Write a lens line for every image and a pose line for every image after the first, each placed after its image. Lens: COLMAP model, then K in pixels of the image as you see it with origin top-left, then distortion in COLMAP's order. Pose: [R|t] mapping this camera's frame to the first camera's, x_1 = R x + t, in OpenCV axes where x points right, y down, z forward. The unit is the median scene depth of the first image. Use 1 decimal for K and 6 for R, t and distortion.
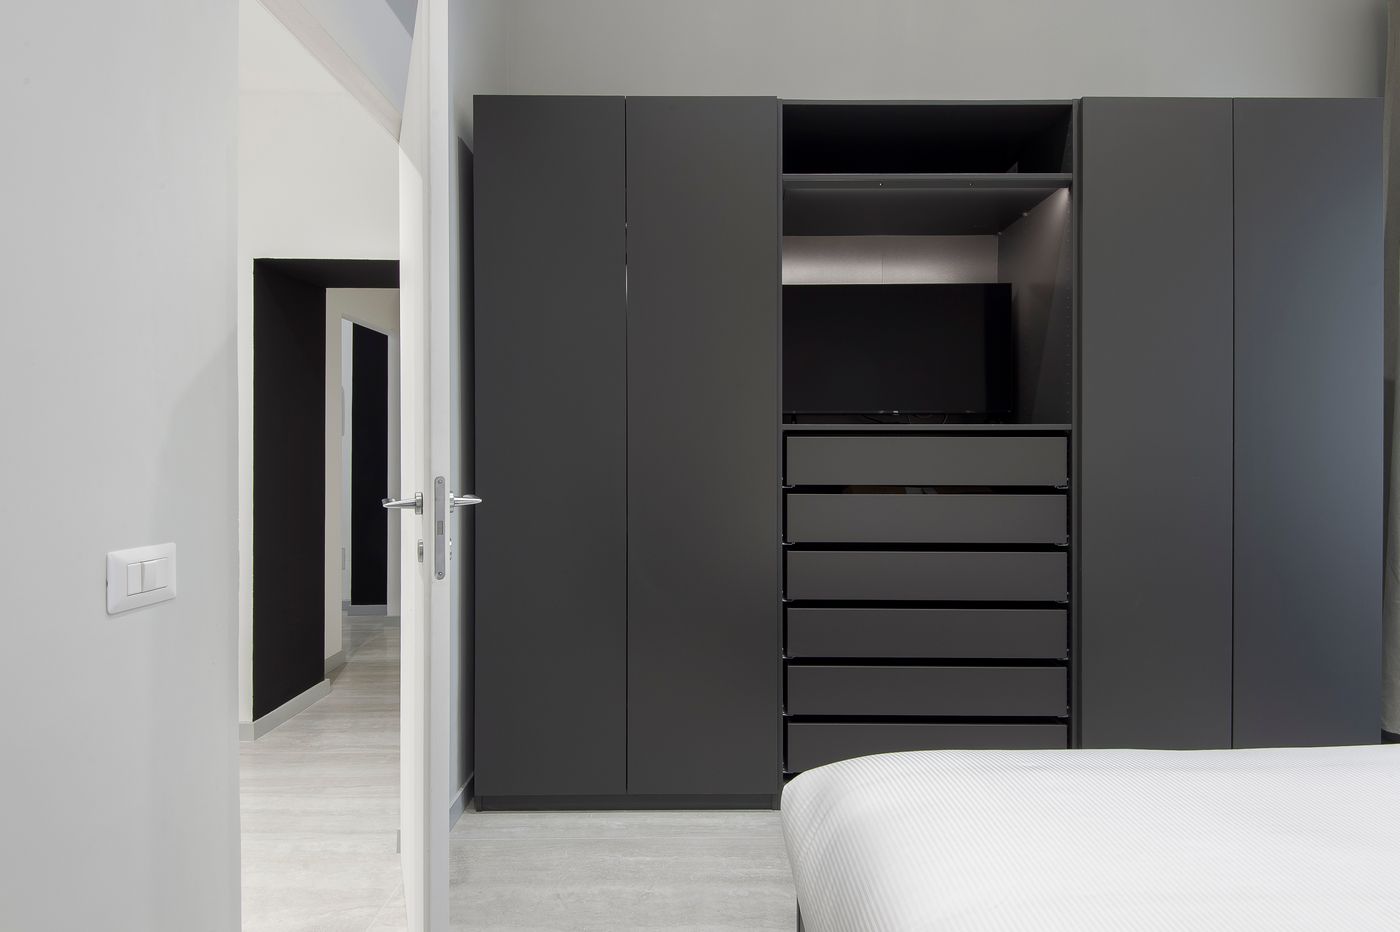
lens RADIAL K [[666.2, 0, 700.5], [0, 666.2, 461.9], [0, 0, 1]] dist [-0.000544, -0.007780]
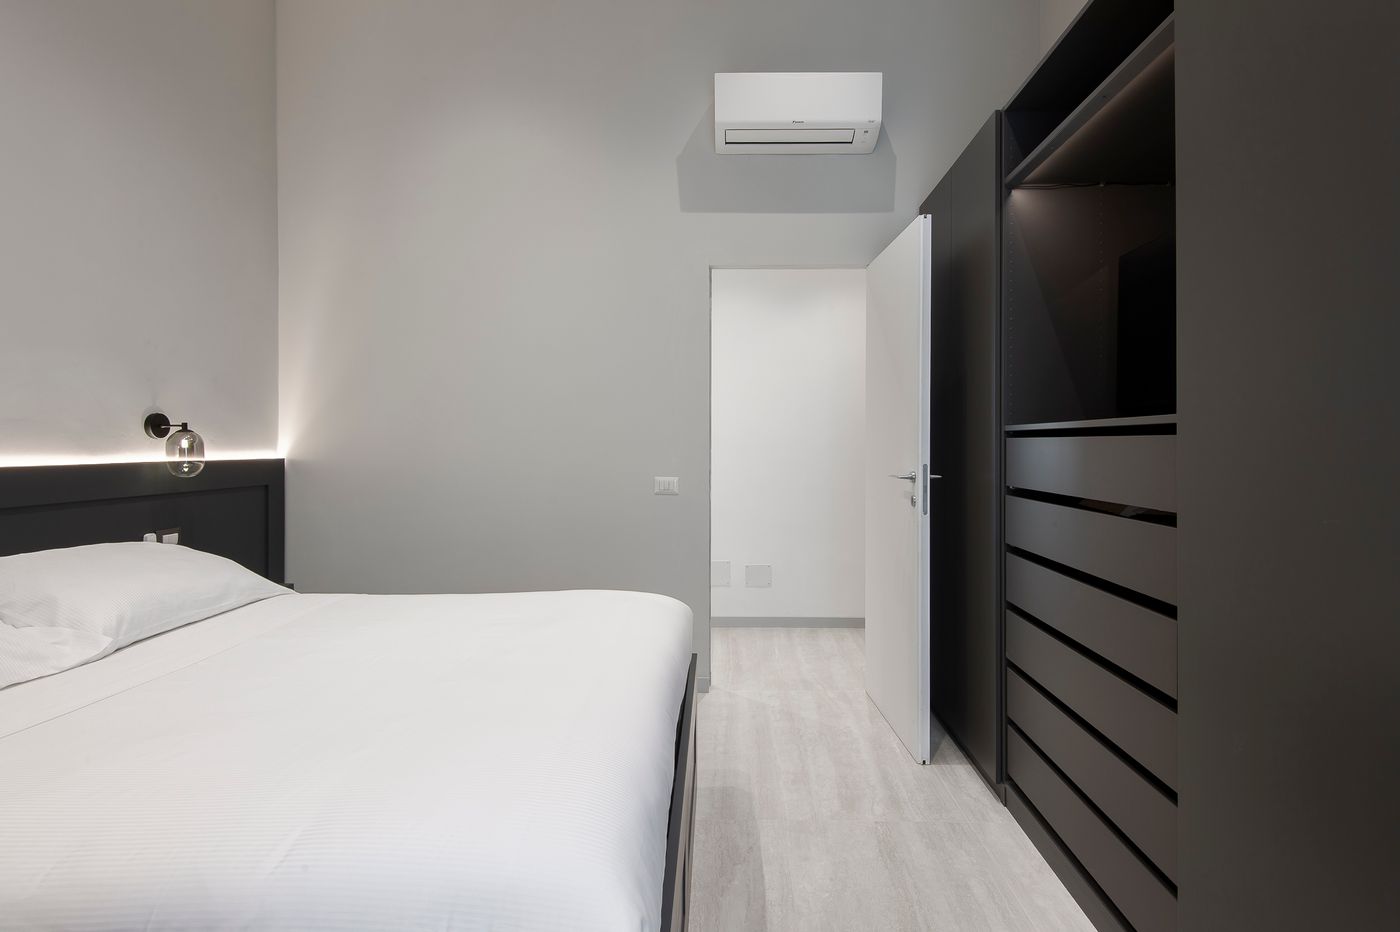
lens RADIAL K [[681.0, 0, 704.2], [0, 681.0, 445.2], [0, 0, 1]] dist [0.042785, -0.023682]
pose [[-0.023619, 0.009523, -0.999676, 1.454251], [-0.006315, 0.999933, 0.009675, -0.038817], [0.999701, 0.006542, -0.023558, 0.698425]]
